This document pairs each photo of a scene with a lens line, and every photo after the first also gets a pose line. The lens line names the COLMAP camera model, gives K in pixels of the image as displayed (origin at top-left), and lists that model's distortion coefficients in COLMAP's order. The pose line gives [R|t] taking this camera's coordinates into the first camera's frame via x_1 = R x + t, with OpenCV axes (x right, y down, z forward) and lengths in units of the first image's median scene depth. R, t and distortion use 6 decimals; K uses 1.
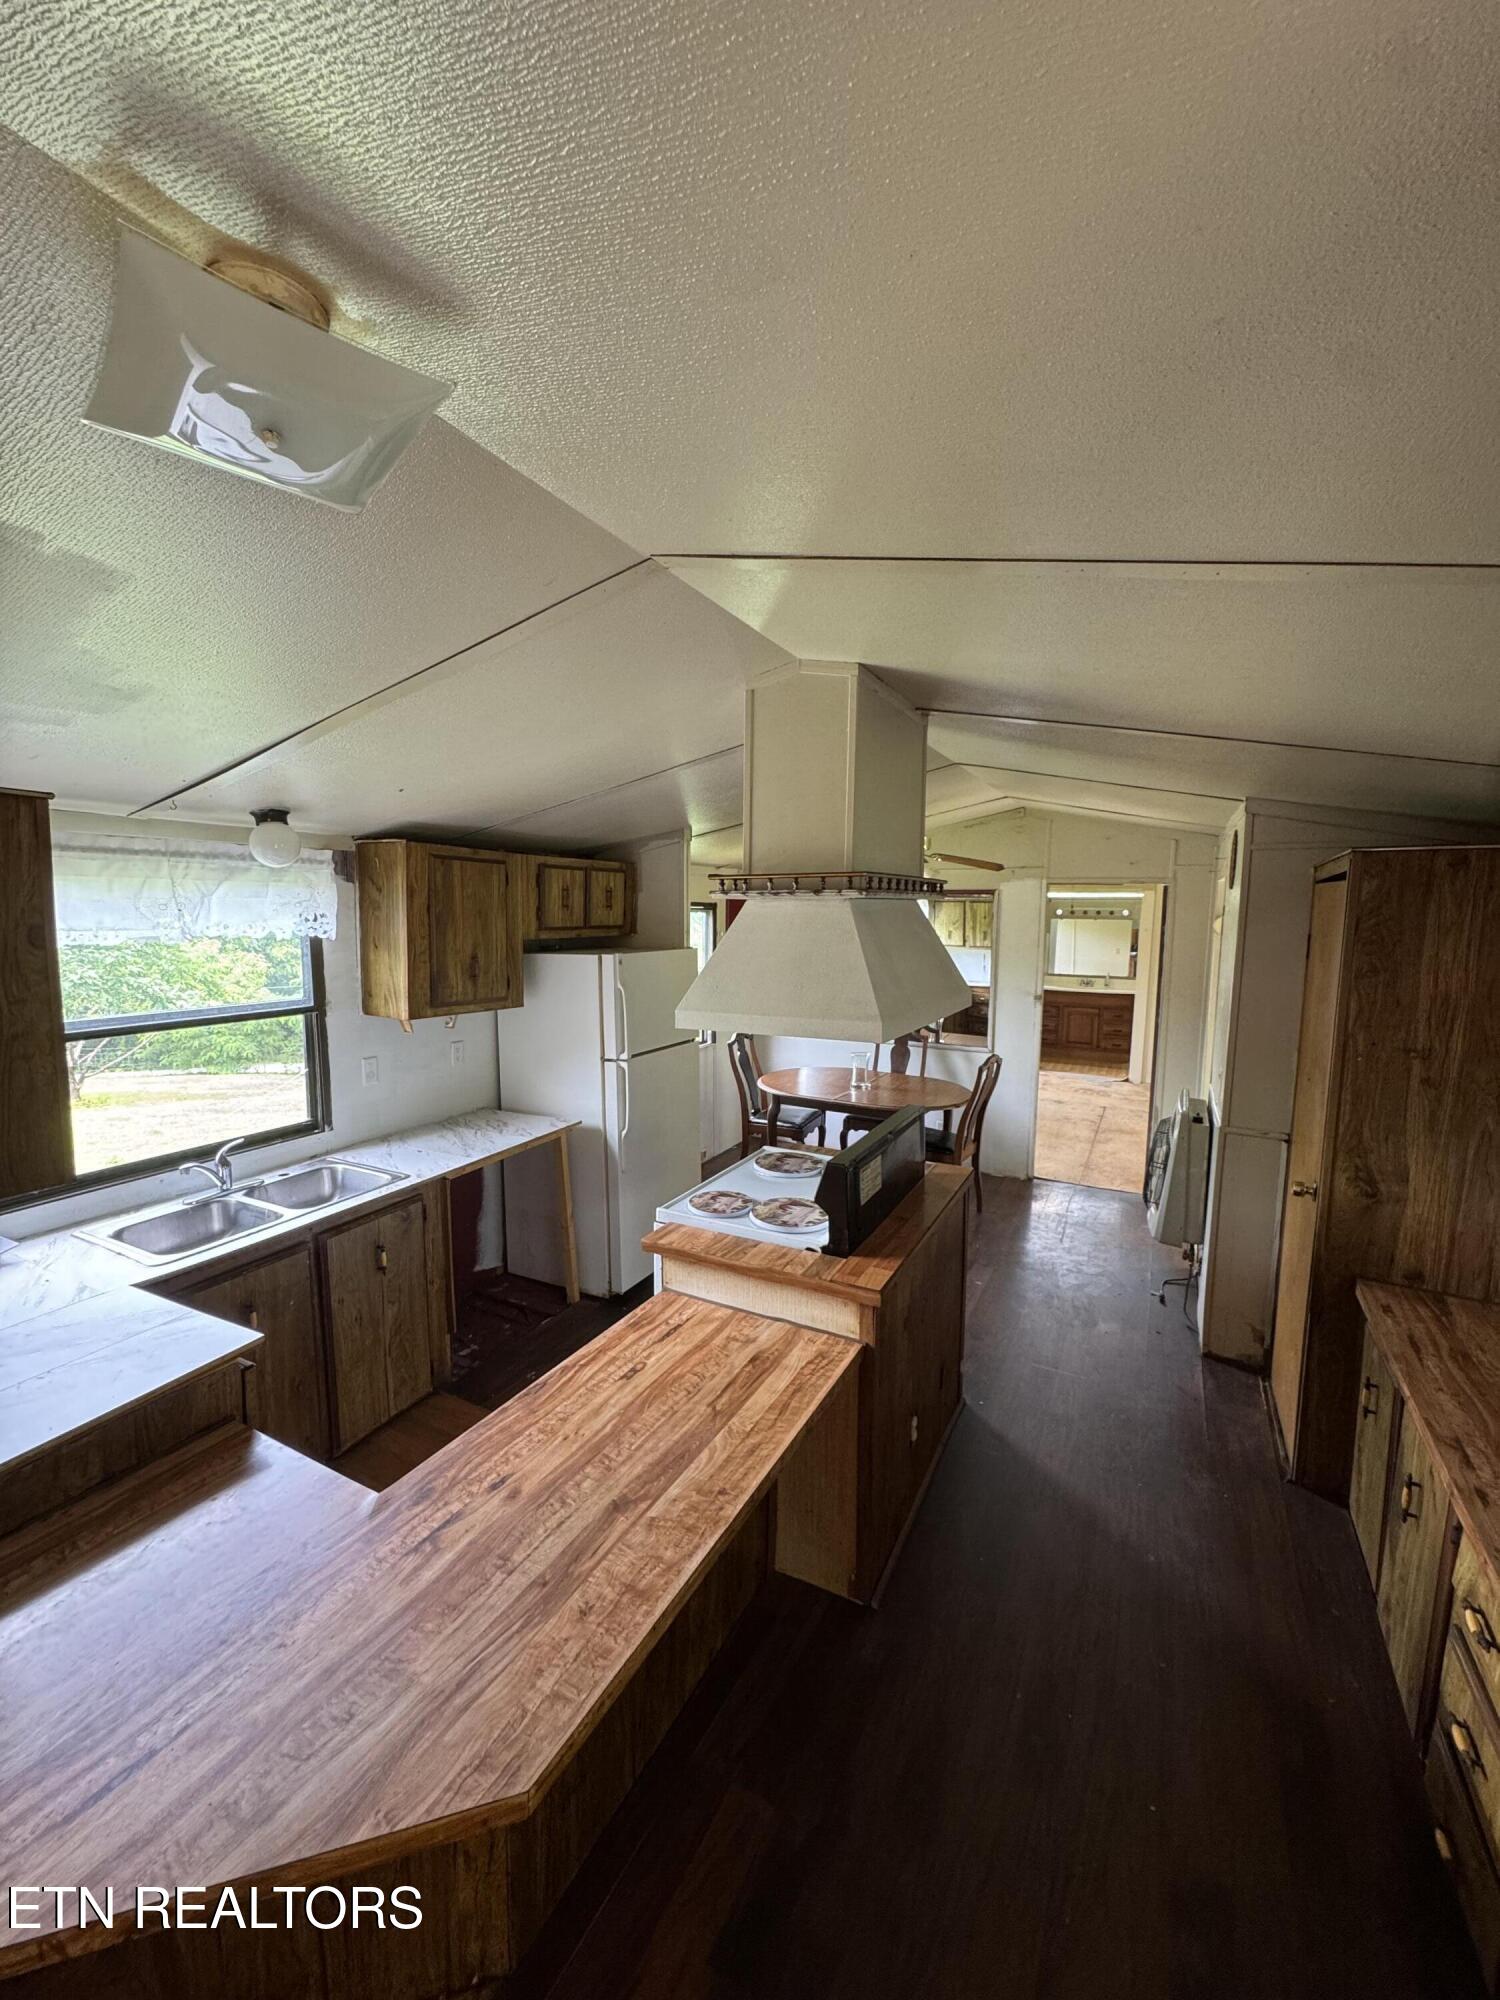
lens RADIAL K [[798.0, 0, 757.8], [0, 798.0, 1006.4], [0, 0, 1]] dist [-0.003823, 0.000610]
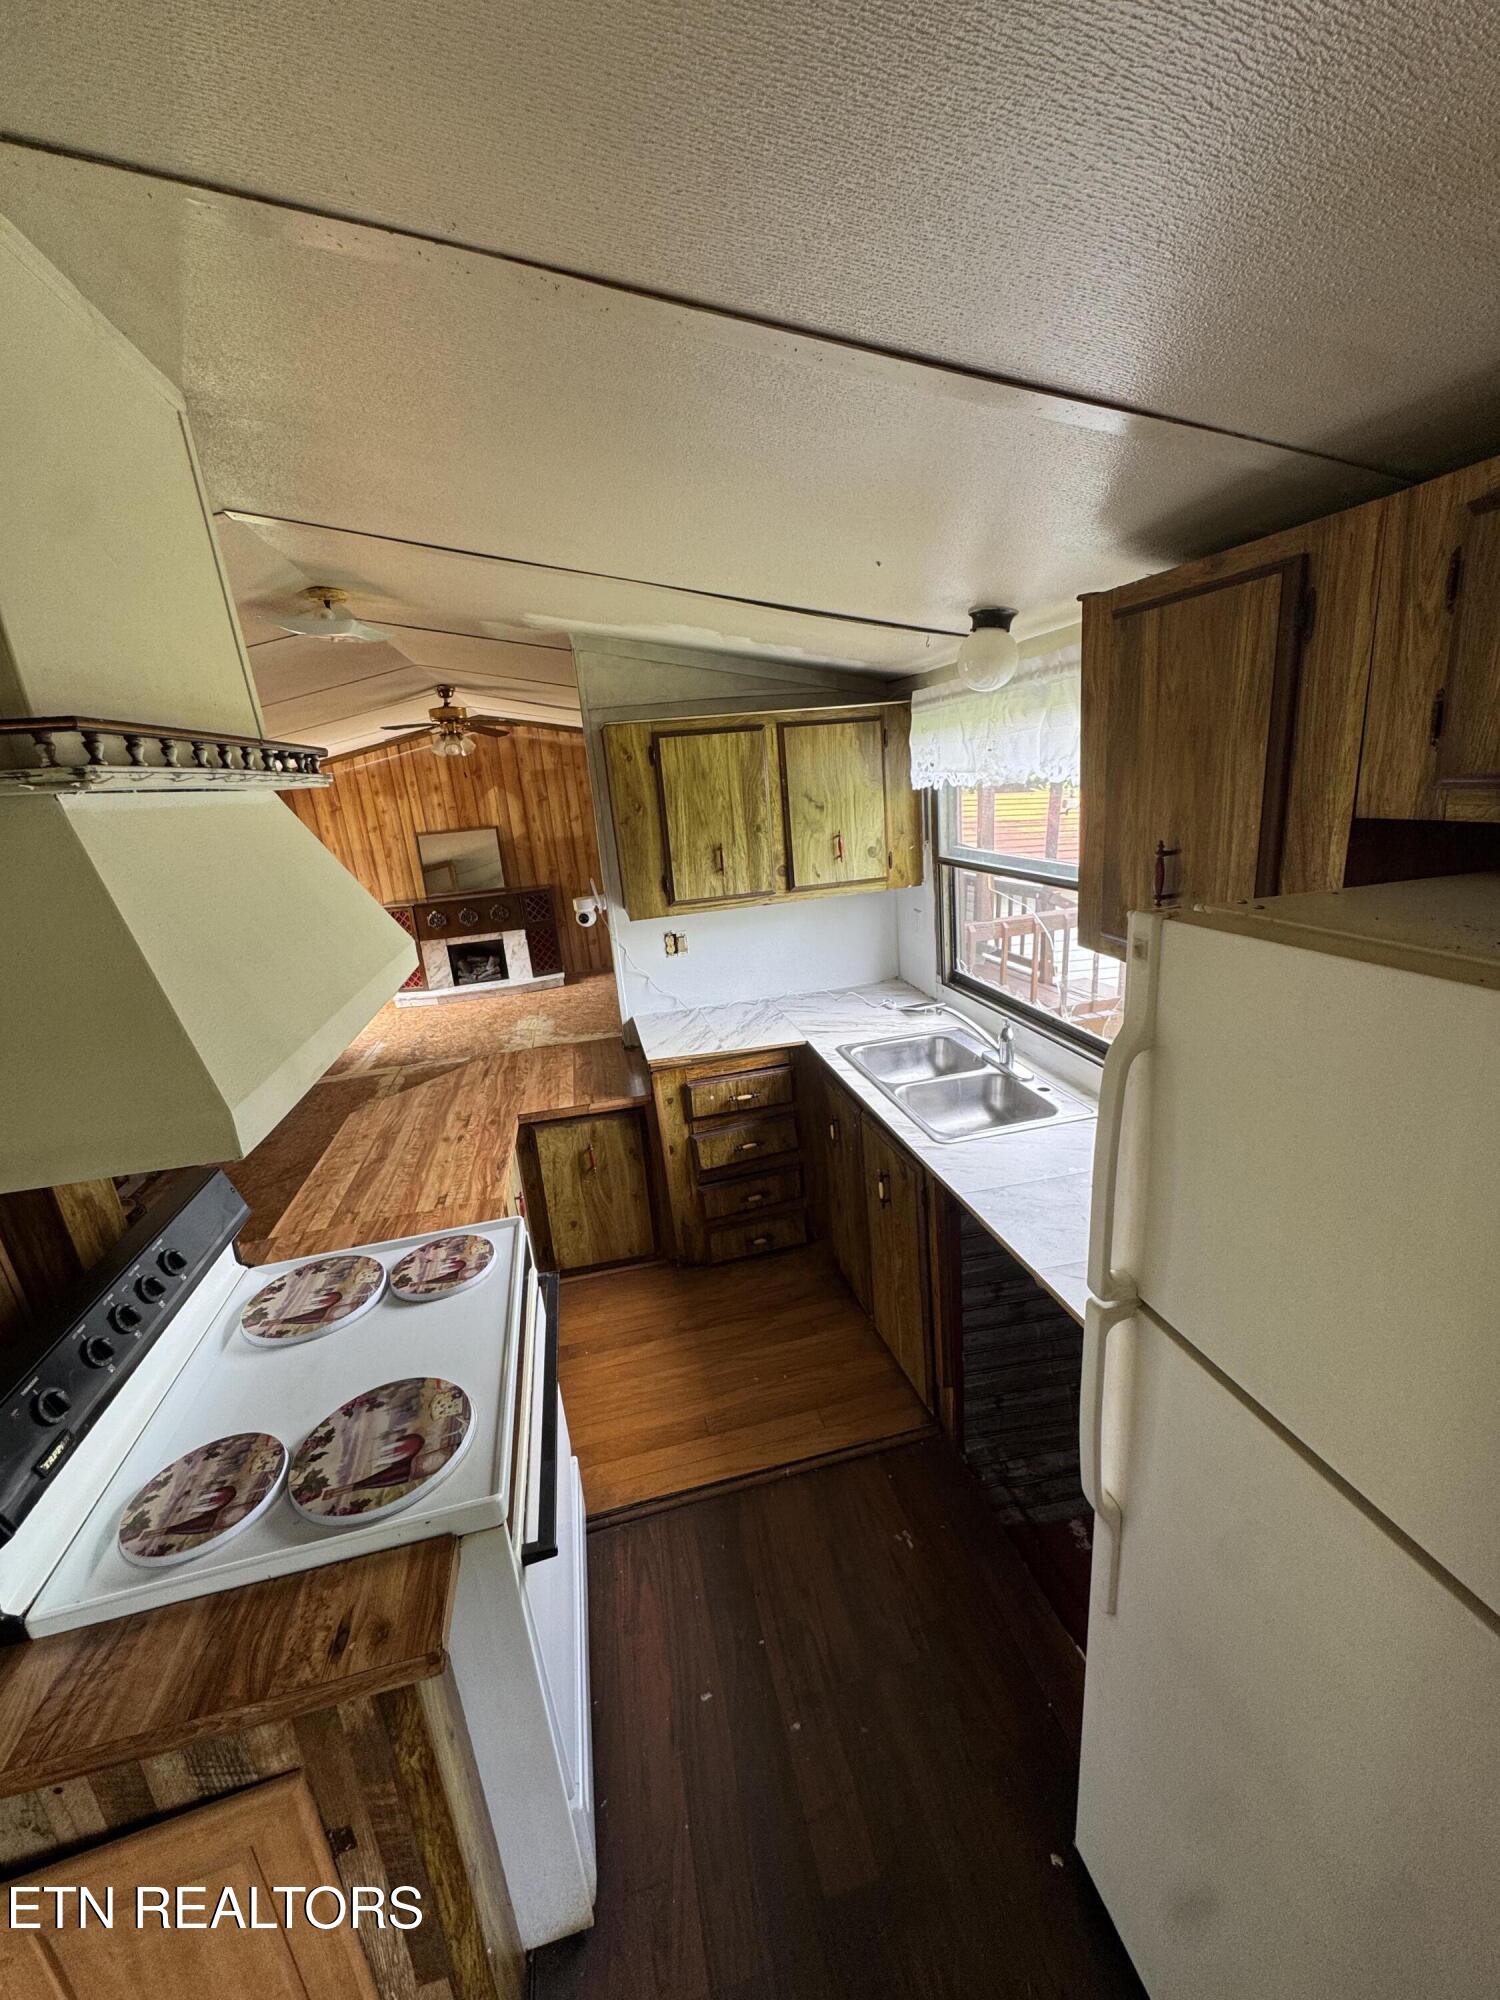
lens RADIAL K [[798.0, 0, 750.1], [0, 798.0, 997.0], [0, 0, 1]] dist [-0.003823, 0.000610]
pose [[-0.764259, 0.228270, -0.603159, 0.159134], [0.003183, 0.936586, 0.350424, -0.276902], [0.644902, 0.265895, -0.716521, 2.406072]]
